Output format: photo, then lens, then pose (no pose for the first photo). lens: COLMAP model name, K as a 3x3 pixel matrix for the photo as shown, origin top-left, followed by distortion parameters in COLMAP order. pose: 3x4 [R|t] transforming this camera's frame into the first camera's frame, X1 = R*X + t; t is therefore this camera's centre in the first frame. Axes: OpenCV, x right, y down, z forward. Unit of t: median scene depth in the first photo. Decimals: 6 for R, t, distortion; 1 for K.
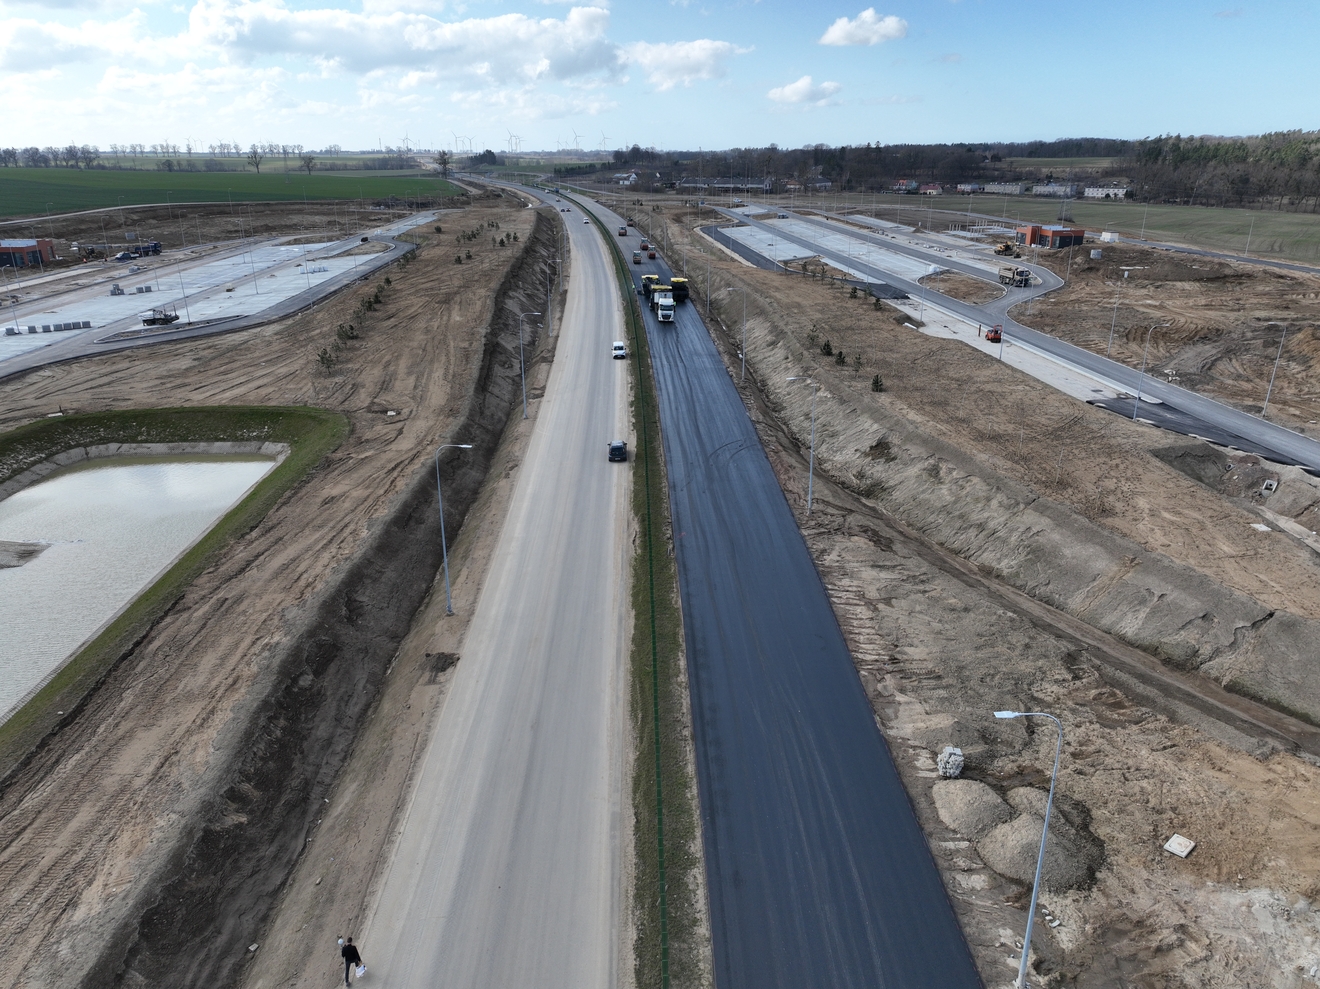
lens RADIAL K [[926.8, 0, 603.2], [0, 926.8, 494.4], [0, 0, 1]] dist [0.000786, 0.014511]
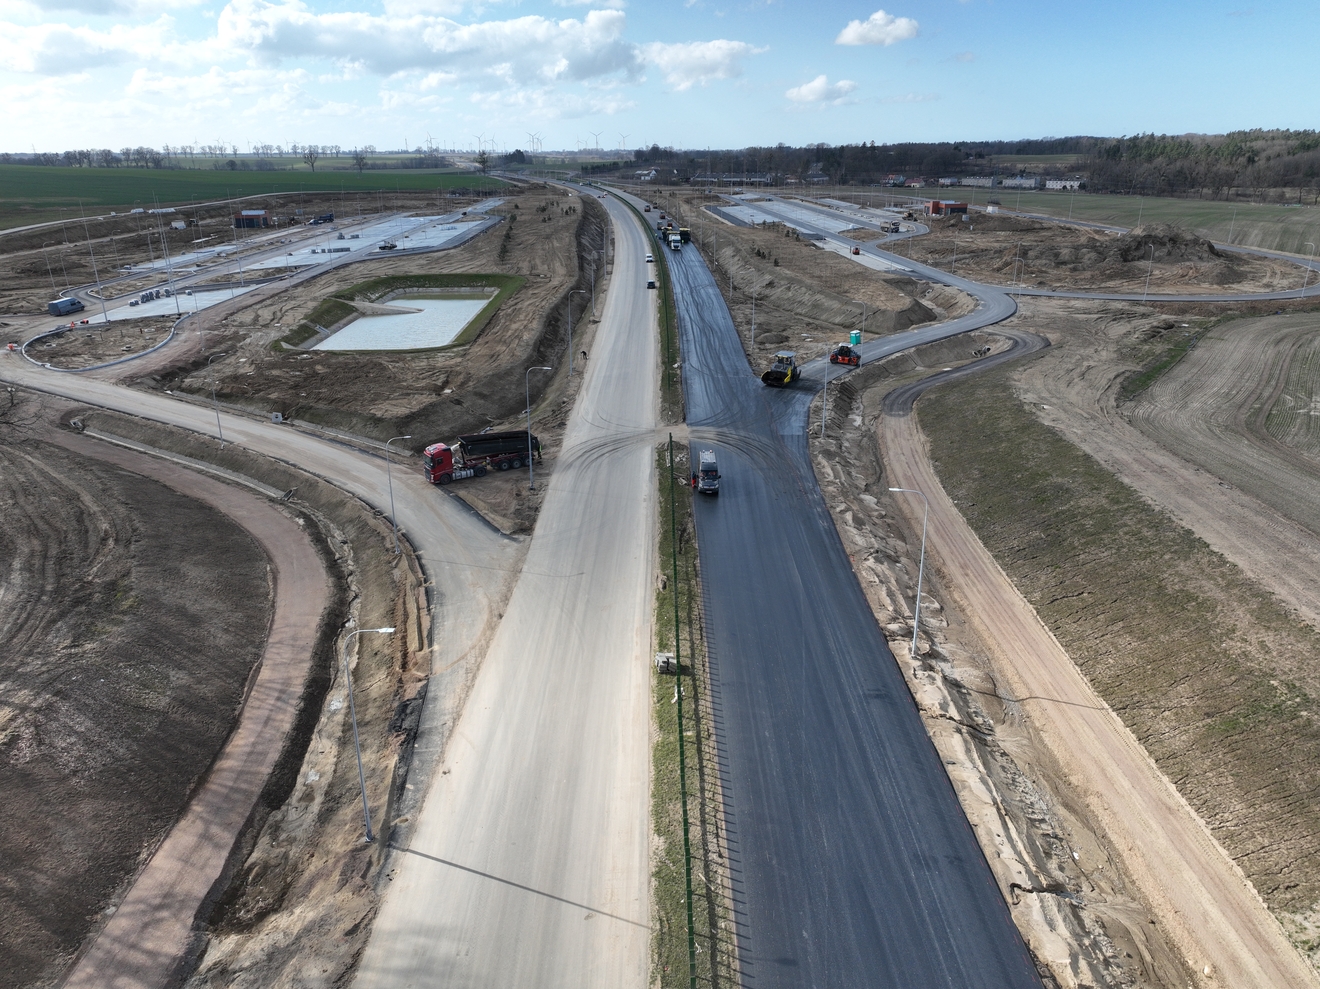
lens RADIAL K [[926.8, 0, 667.1], [0, 926.8, 488.4], [0, 0, 1]] dist [0.000786, 0.014511]
pose [[0.998957, -0.019405, 0.041338, -0.004794], [0.019610, 0.999797, -0.004552, 0.045802], [-0.041241, 0.005358, 0.999135, -0.123480]]
